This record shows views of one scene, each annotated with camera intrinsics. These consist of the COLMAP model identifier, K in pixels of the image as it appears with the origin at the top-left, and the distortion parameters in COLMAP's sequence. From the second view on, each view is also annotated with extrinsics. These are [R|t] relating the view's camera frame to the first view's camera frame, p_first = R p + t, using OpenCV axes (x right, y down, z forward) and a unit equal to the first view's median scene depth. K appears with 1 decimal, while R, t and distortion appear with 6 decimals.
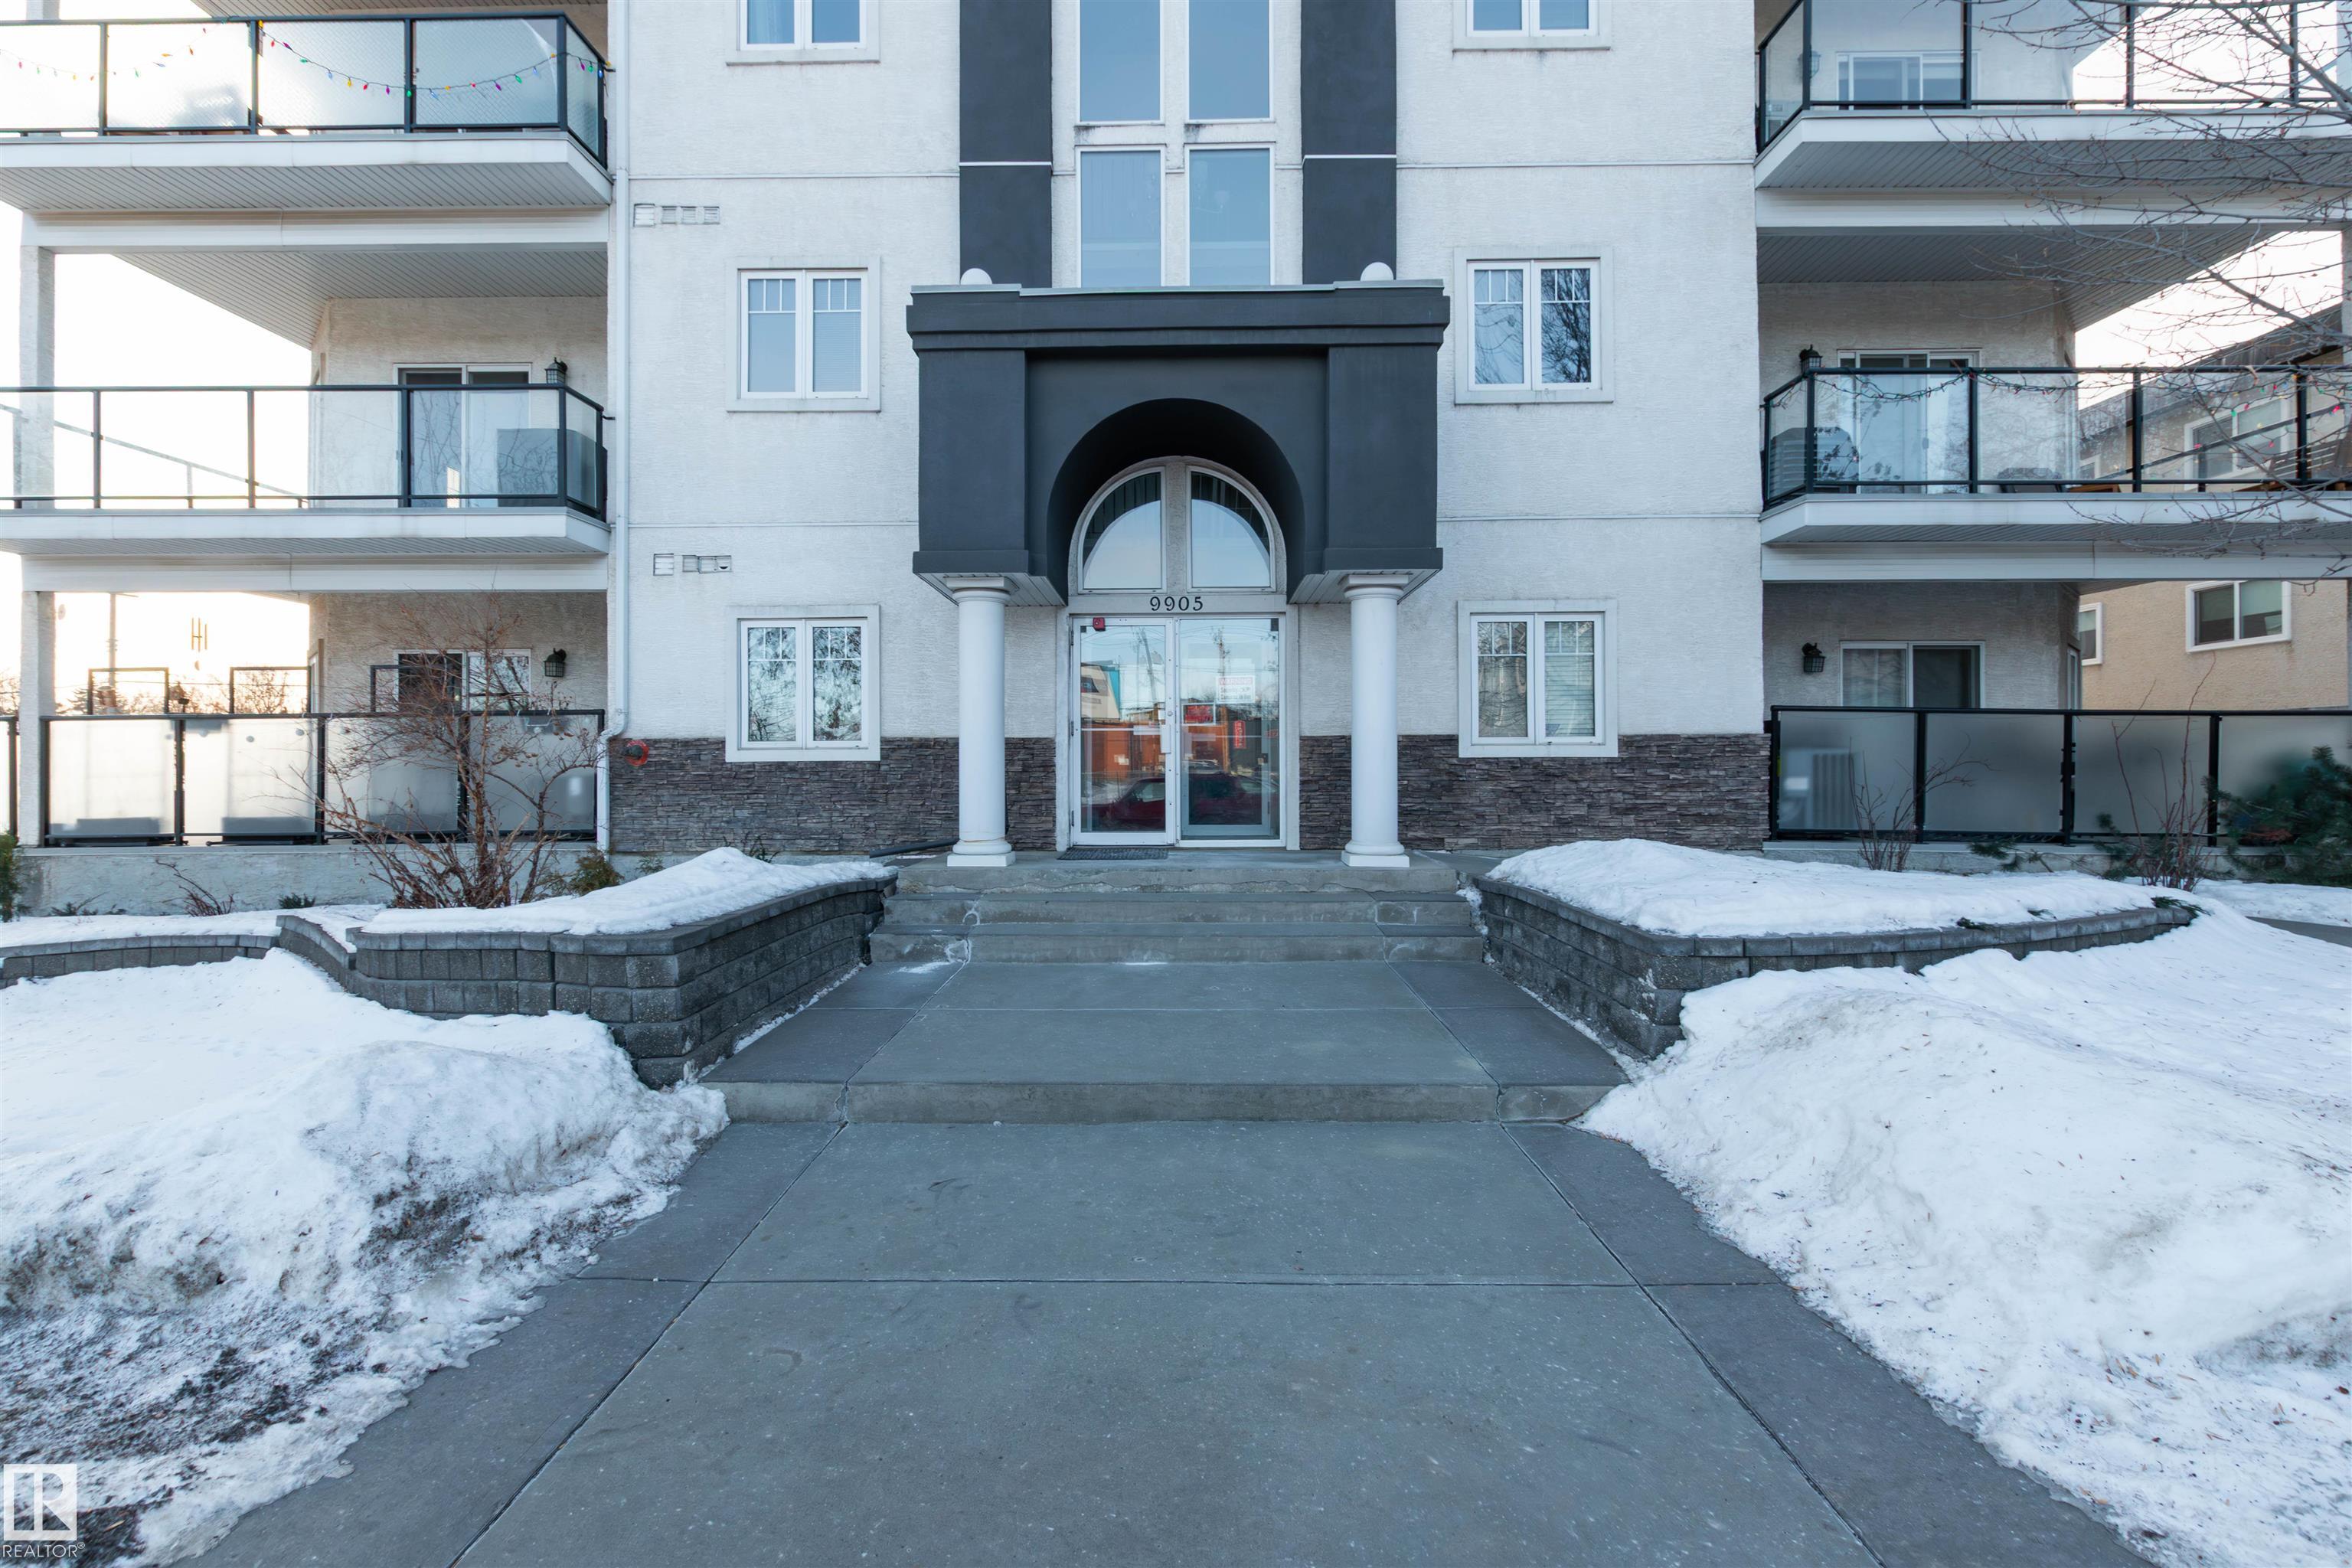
lens RADIAL K [[1040.9, 0, 1173.3], [0, 1040.9, 766.5], [0, 0, 1]] dist [0.005740, -0.002924]
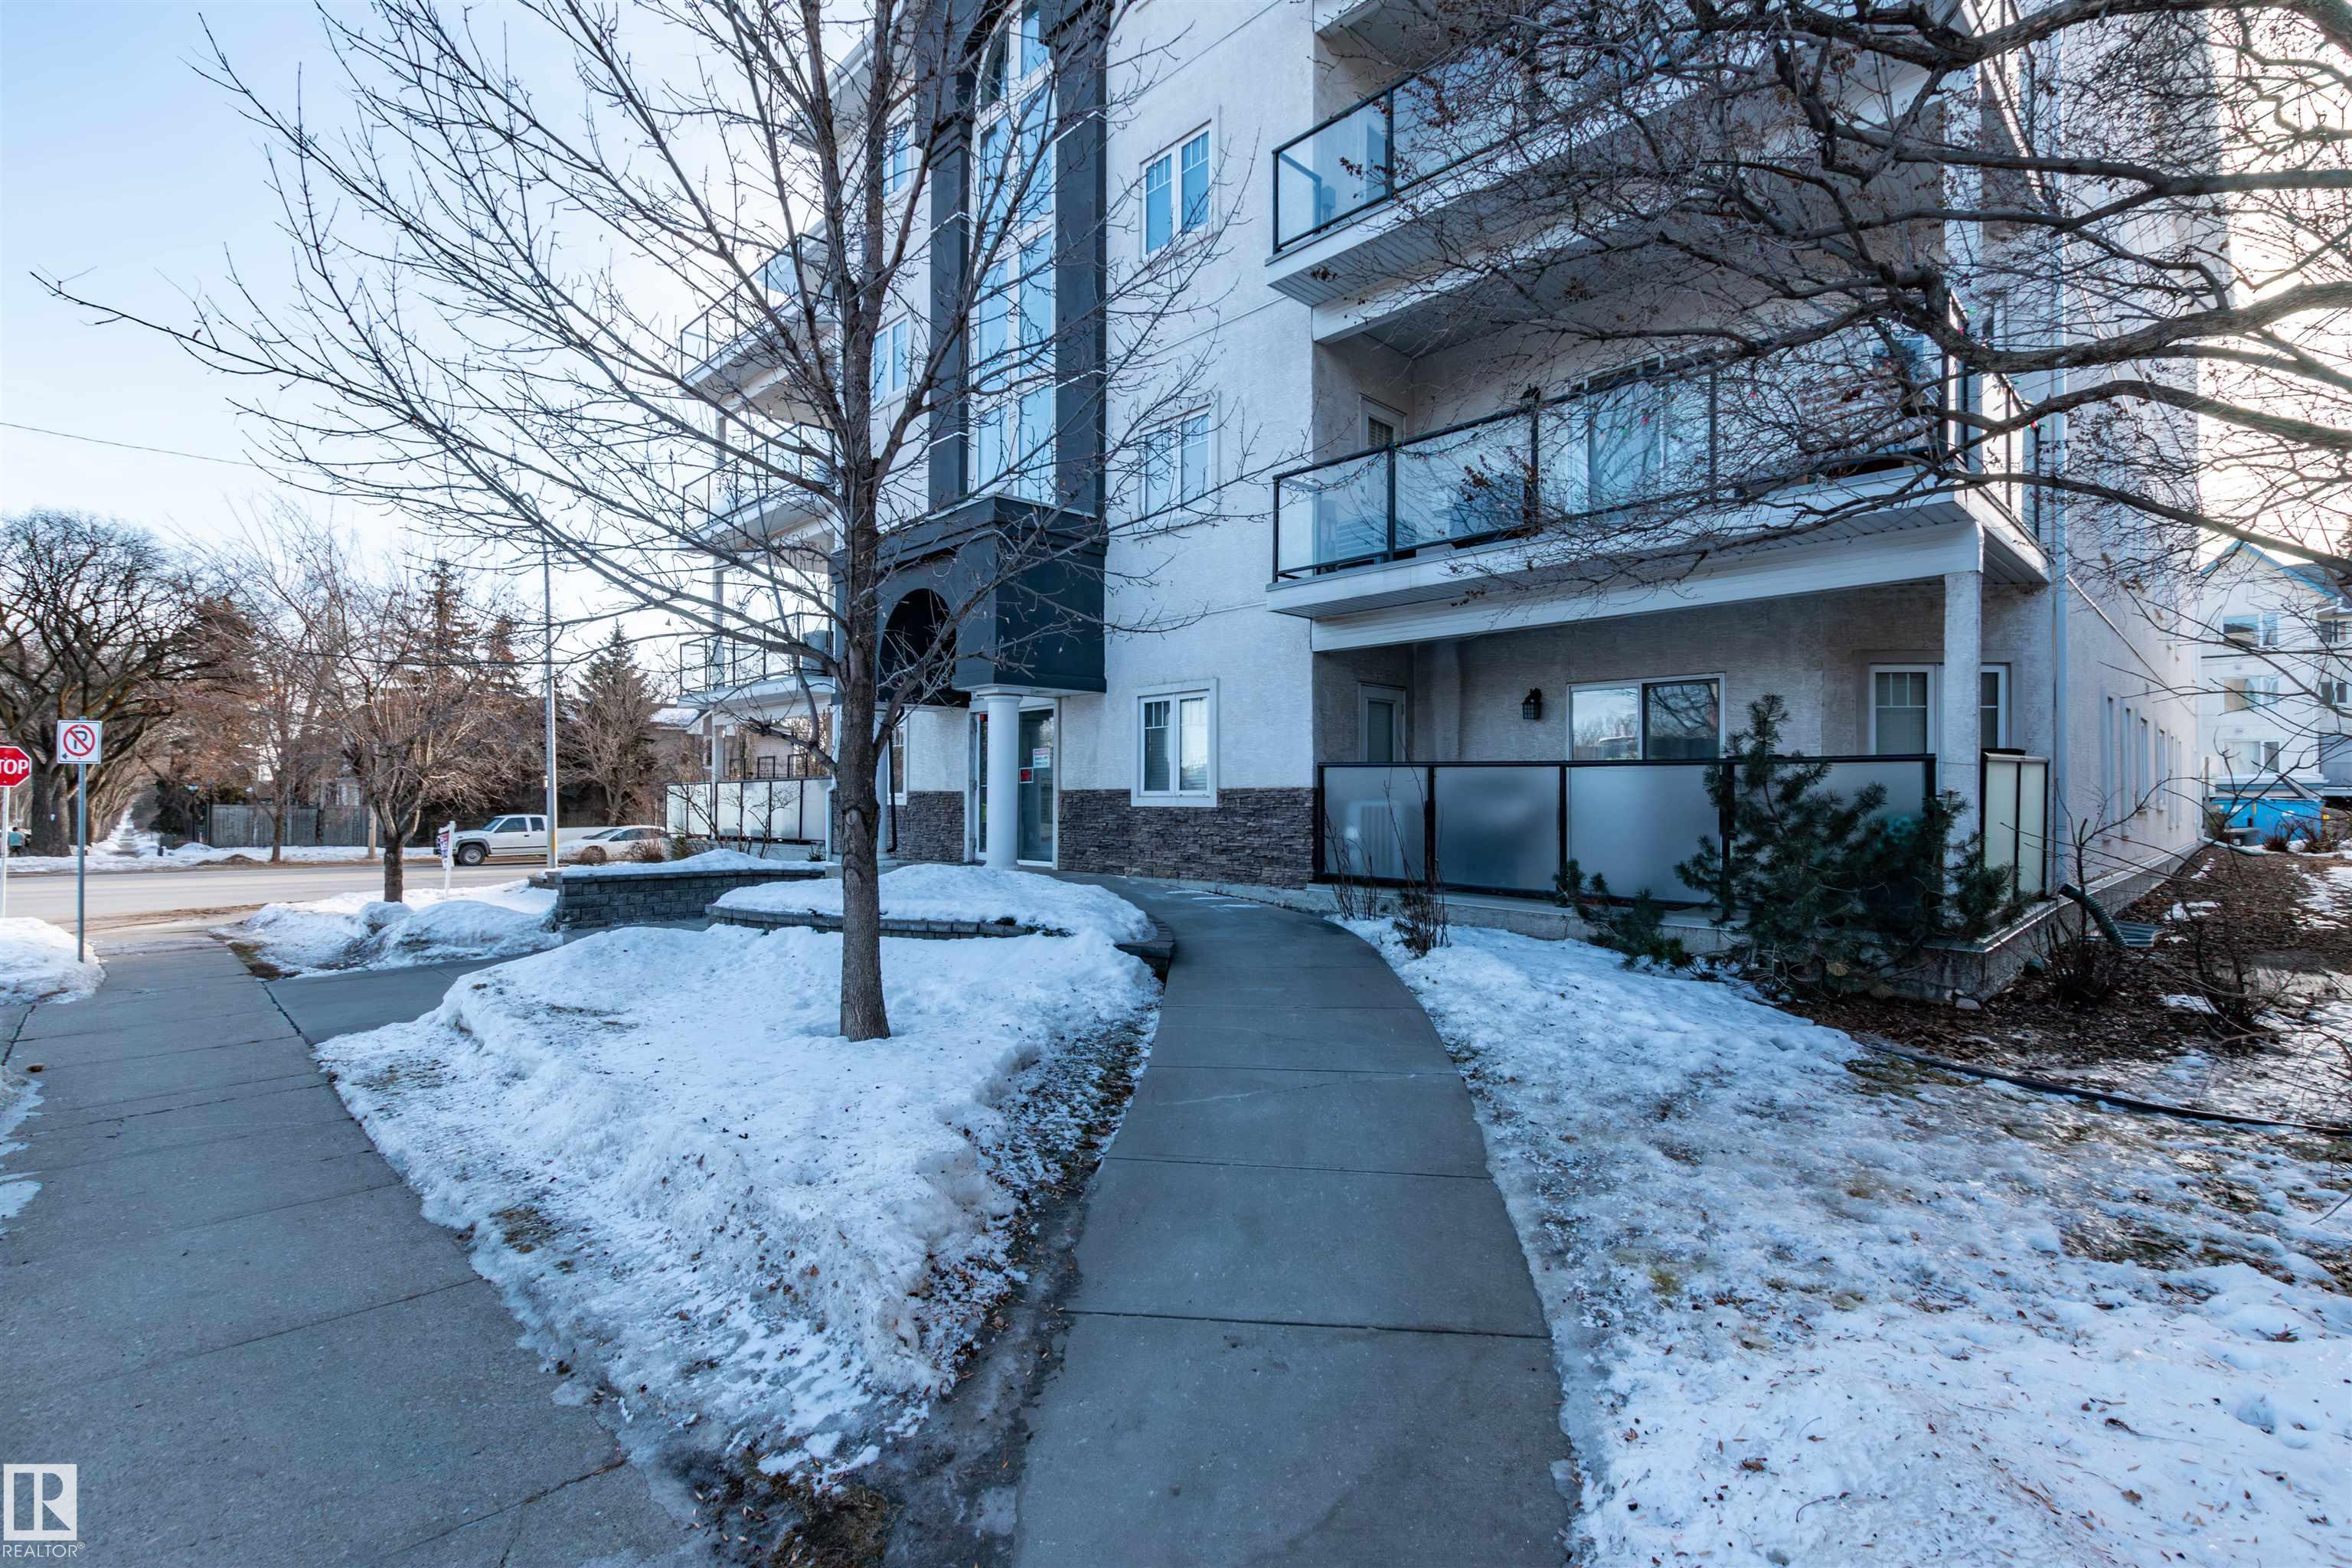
lens RADIAL K [[1040.9, 0, 1184.6], [0, 1040.9, 796.7], [0, 0, 1]] dist [0.005740, -0.002924]
pose [[0.720345, -0.000892, -0.693615, 1.244292], [-0.007520, 0.999930, -0.009096, -0.010067], [0.693575, 0.011769, 0.720289, 0.091225]]
